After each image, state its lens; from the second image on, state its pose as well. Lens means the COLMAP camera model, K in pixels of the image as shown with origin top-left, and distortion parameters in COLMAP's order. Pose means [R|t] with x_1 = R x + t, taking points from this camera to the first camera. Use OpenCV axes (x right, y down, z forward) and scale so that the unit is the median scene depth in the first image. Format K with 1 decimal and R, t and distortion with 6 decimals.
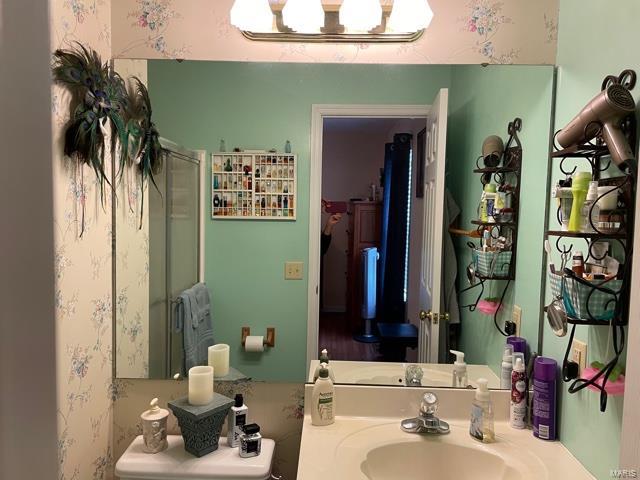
lens RADIAL K [[477.8, 0, 320.0], [0, 477.8, 240.0], [0, 0, 1]] dist [0.072064, -0.092668]
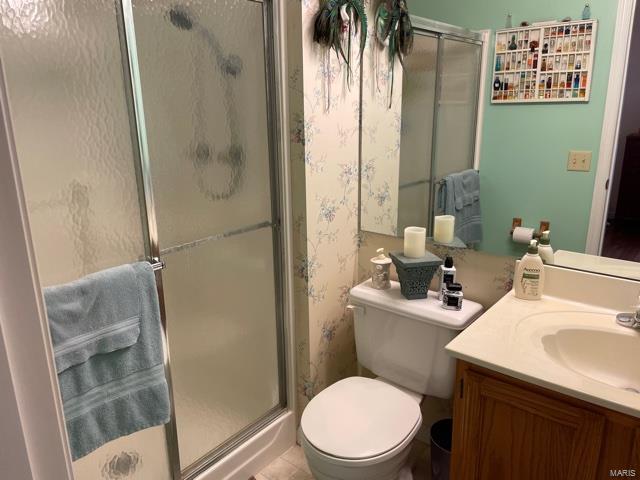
lens RADIAL K [[477.8, 0, 320.0], [0, 477.8, 240.0], [0, 0, 1]] dist [0.072064, -0.092668]
pose [[0.787958, 0.135765, -0.600574, 0.211523], [-0.012458, 0.978704, 0.204899, 0.049576], [0.615603, -0.153970, 0.772869, -0.025126]]
